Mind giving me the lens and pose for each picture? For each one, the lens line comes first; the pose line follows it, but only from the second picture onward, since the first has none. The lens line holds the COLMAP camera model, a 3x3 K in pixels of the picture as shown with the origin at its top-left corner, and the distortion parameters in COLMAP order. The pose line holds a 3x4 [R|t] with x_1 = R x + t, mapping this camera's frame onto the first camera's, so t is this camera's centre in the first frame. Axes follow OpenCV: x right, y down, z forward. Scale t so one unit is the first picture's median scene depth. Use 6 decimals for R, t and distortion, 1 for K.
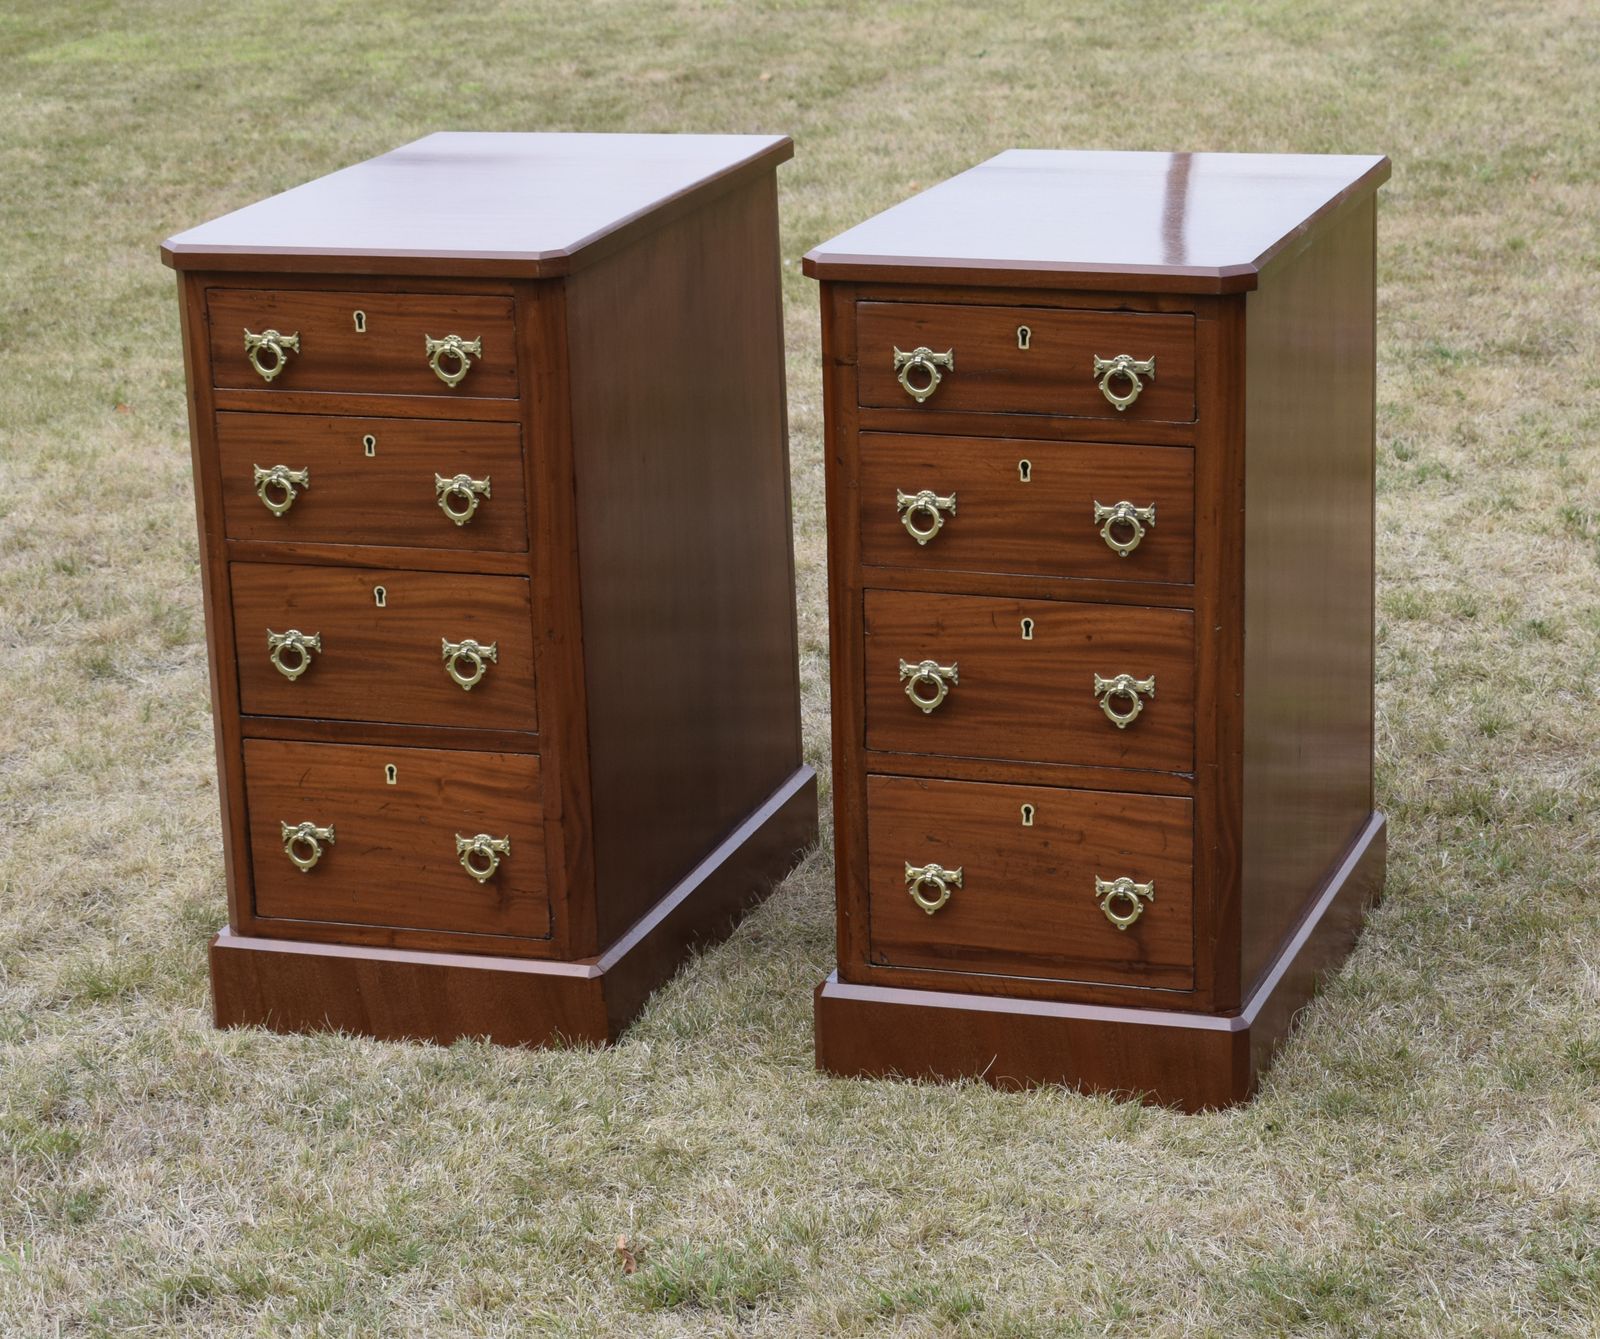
lens RADIAL K [[4089.5, 0, 929.6], [0, 4089.5, 673.5], [0, 0, 1]] dist [-0.011257, -0.007028]
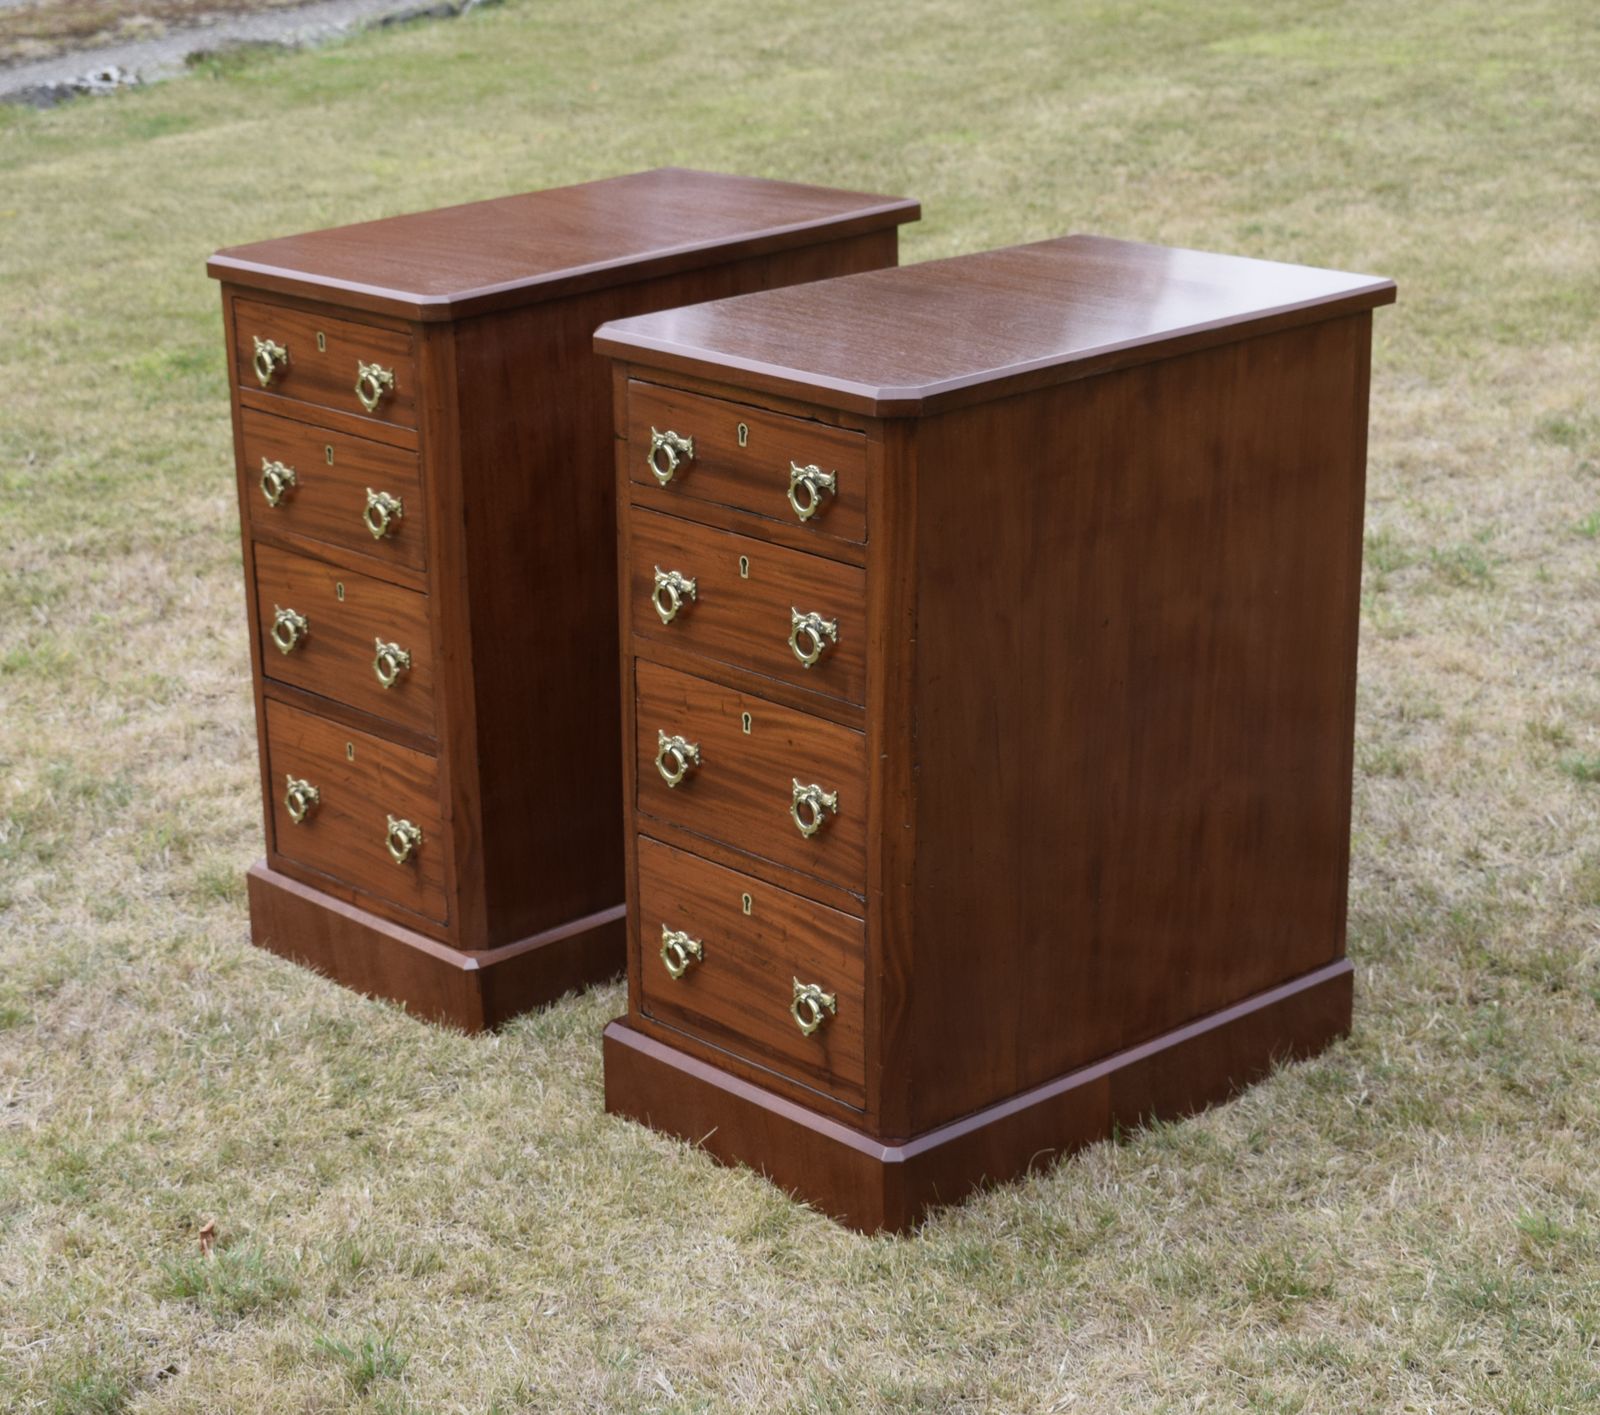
lens RADIAL K [[3237.3, 0, 719.0], [0, 3237.3, 729.7], [0, 0, 1]] dist [-0.023598, 0.000848]
pose [[0.858601, 0.169501, -0.483812, 0.391314], [-0.142179, 0.985469, 0.092934, -0.079835], [0.492534, -0.011006, 0.870224, 0.298221]]
